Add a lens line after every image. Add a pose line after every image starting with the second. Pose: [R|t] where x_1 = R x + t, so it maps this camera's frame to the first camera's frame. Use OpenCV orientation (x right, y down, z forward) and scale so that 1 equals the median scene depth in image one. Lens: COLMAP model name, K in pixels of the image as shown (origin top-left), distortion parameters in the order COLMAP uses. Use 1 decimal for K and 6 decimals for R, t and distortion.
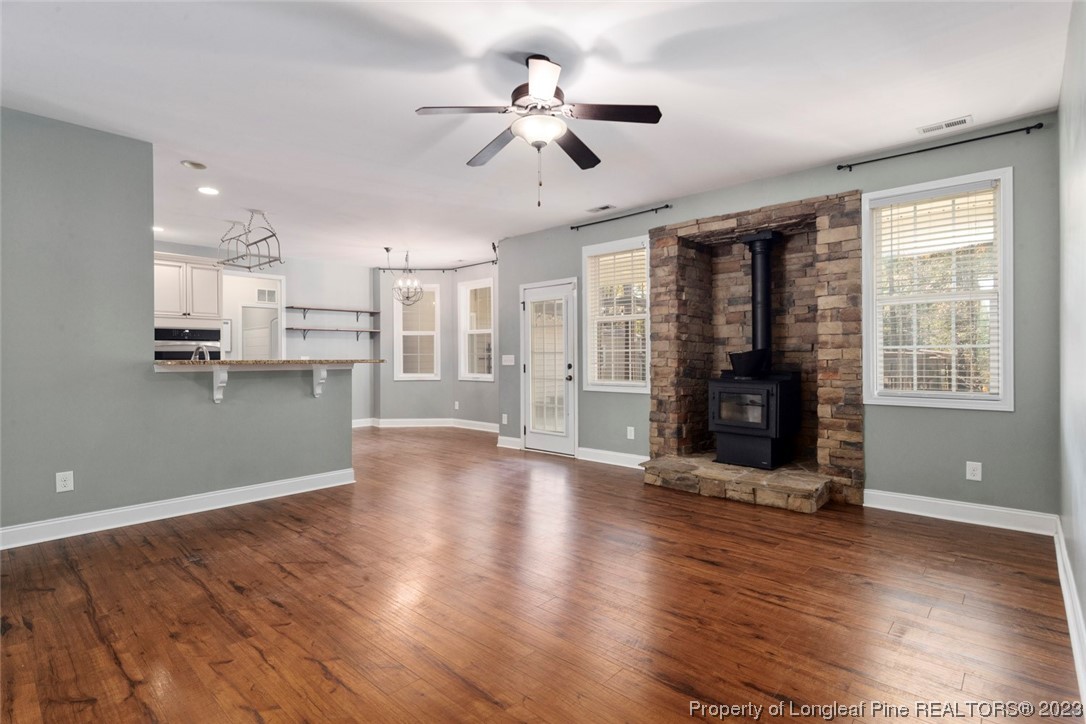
lens RADIAL K [[523.7, 0, 546.3], [0, 523.7, 356.7], [0, 0, 1]] dist [0.000747, -0.001542]
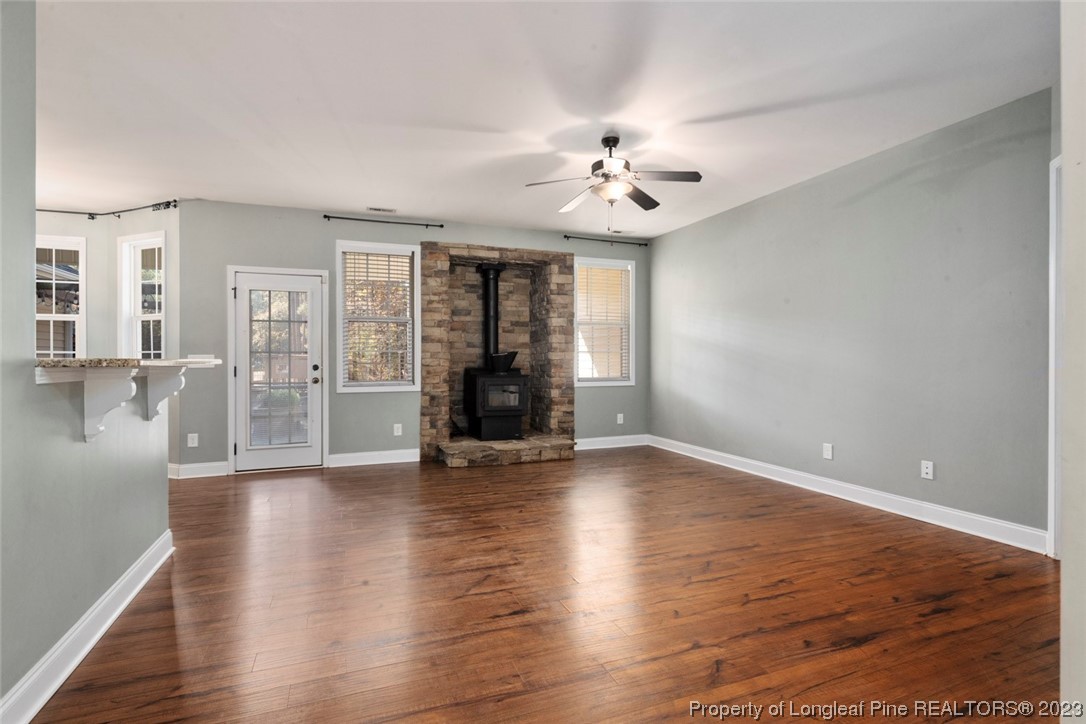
lens RADIAL K [[523.7, 0, 546.2], [0, 523.7, 358.1], [0, 0, 1]] dist [0.000747, -0.001542]
pose [[0.447305, 0.004219, 0.894372, -0.730209], [-0.000306, 0.999990, -0.004564, 0.007597], [-0.894382, 0.001768, 0.447301, 0.299157]]
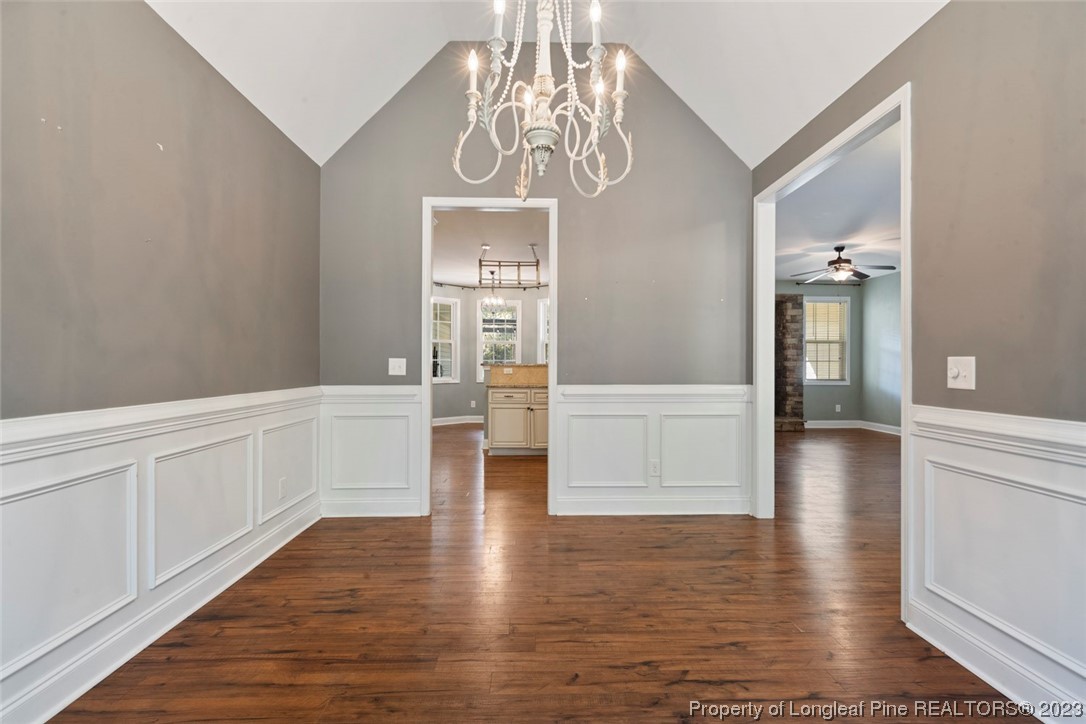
lens RADIAL K [[523.7, 0, 542.0], [0, 523.7, 358.6], [0, 0, 1]] dist [0.000747, -0.001542]
pose [[0.726294, 0.009669, 0.687316, -1.575668], [-0.007078, 0.999953, -0.006588, -0.003942], [-0.687347, -0.000080, 0.726329, 0.076475]]
